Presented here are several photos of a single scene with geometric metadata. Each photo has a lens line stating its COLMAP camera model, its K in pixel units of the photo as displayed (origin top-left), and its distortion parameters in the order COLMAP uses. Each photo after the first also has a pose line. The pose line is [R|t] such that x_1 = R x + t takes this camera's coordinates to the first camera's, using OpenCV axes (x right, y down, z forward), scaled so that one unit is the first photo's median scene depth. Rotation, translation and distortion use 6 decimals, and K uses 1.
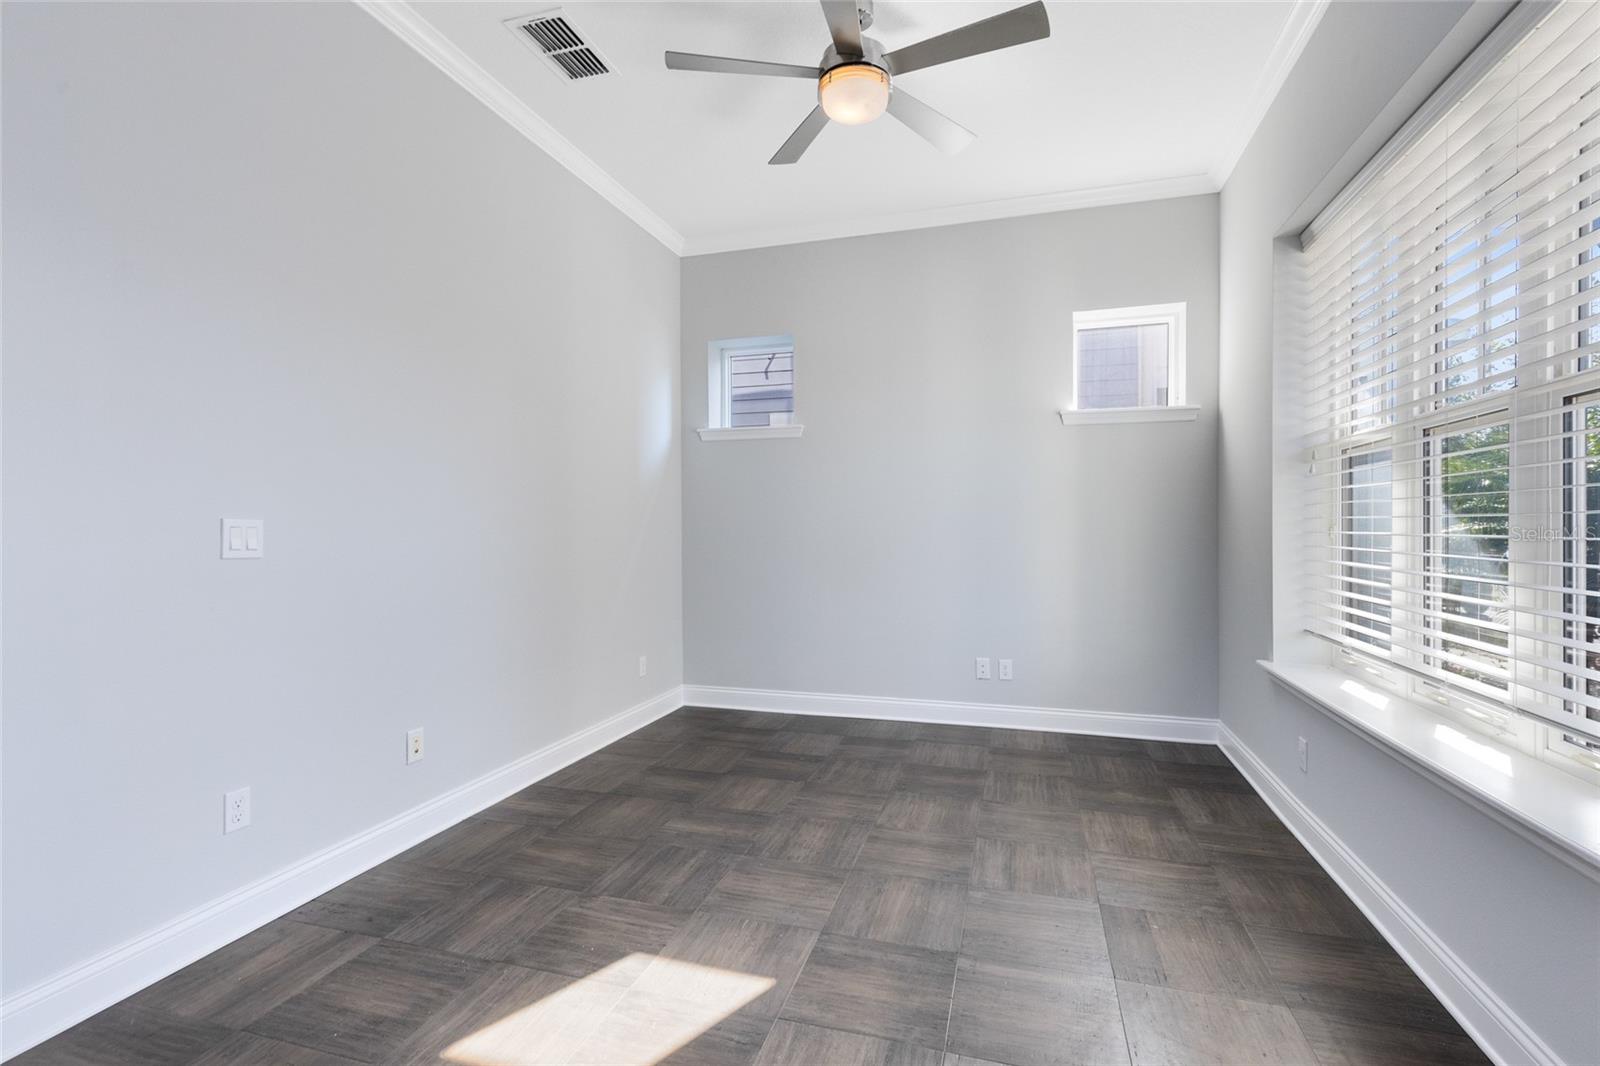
lens RADIAL K [[728.0, 0, 799.3], [0, 728.0, 539.4], [0, 0, 1]] dist [0.002010, -0.000004]
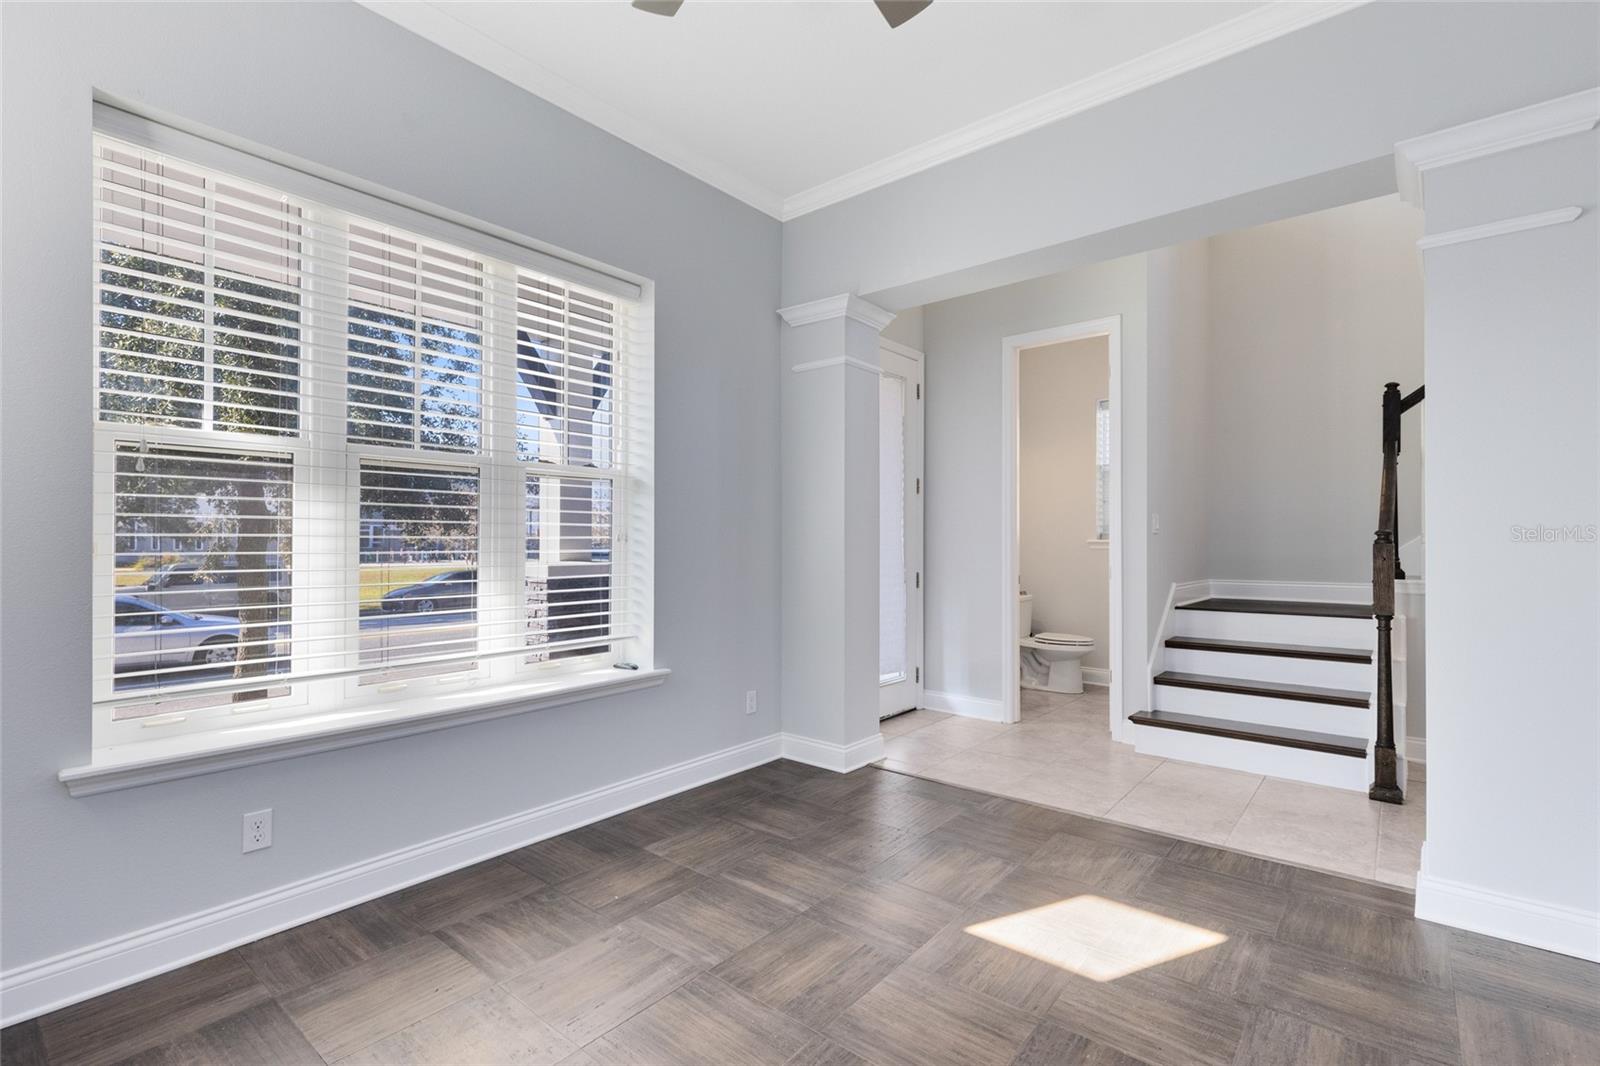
lens RADIAL K [[728.0, 0, 799.3], [0, 728.0, 539.4], [0, 0, 1]] dist [0.002010, -0.000004]
pose [[-0.922717, 0.003929, 0.385457, -0.213917], [0.008153, 0.999923, 0.009325, -0.035445], [-0.385391, 0.011747, -0.922679, 1.911966]]
